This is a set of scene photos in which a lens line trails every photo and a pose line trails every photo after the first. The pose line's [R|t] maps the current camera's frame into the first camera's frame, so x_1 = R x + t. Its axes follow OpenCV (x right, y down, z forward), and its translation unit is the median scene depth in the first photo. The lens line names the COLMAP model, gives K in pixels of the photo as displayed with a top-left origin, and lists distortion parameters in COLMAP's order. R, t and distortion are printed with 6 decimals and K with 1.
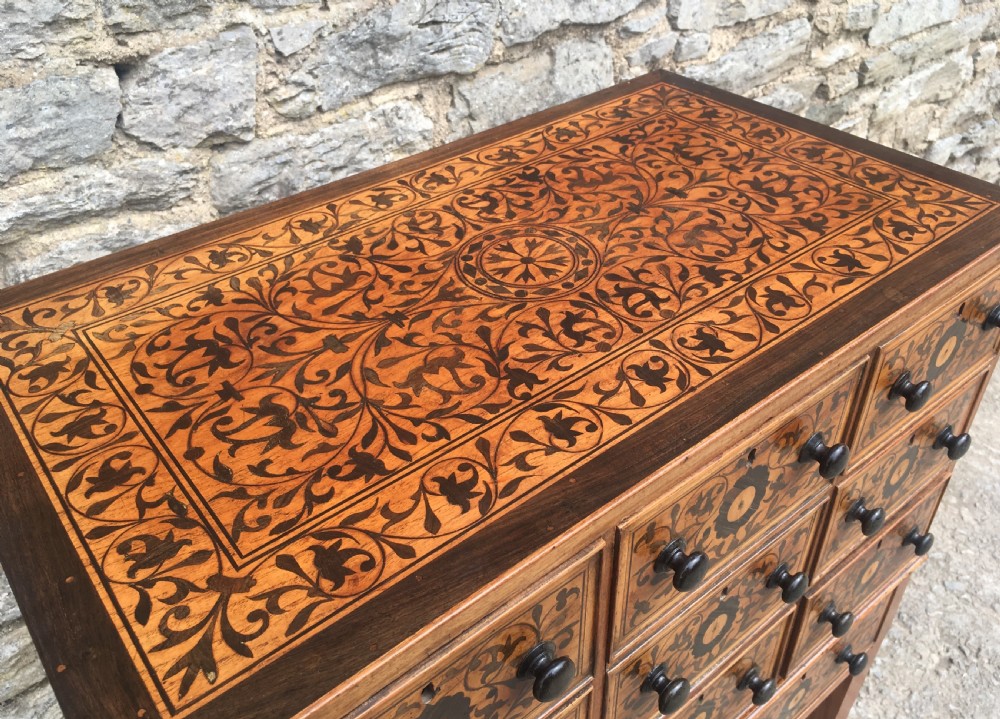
lens RADIAL K [[840.3, 0, 495.8], [0, 840.3, 349.7], [0, 0, 1]] dist [0.069948, -0.092265]
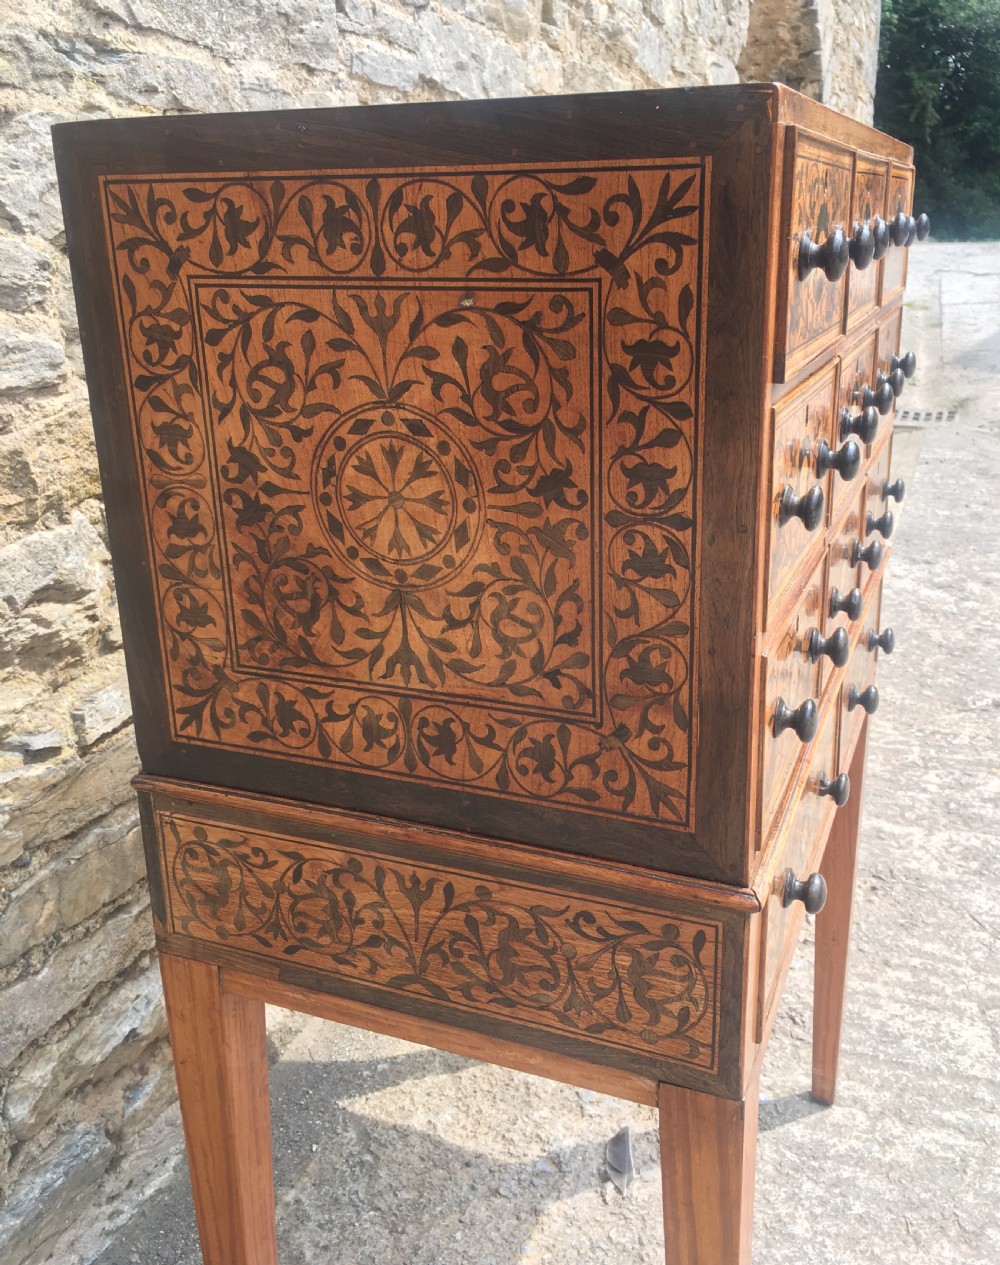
lens RADIAL K [[1172.9, 0, 509.8], [0, 1172.9, 576.8], [0, 0, 1]] dist [0.024783, 0.000000]
pose [[0.875831, -0.140649, 0.461669, -0.617621], [0.294756, 0.913345, -0.280926, 0.589745], [-0.382151, 0.382123, 0.841393, -0.013001]]
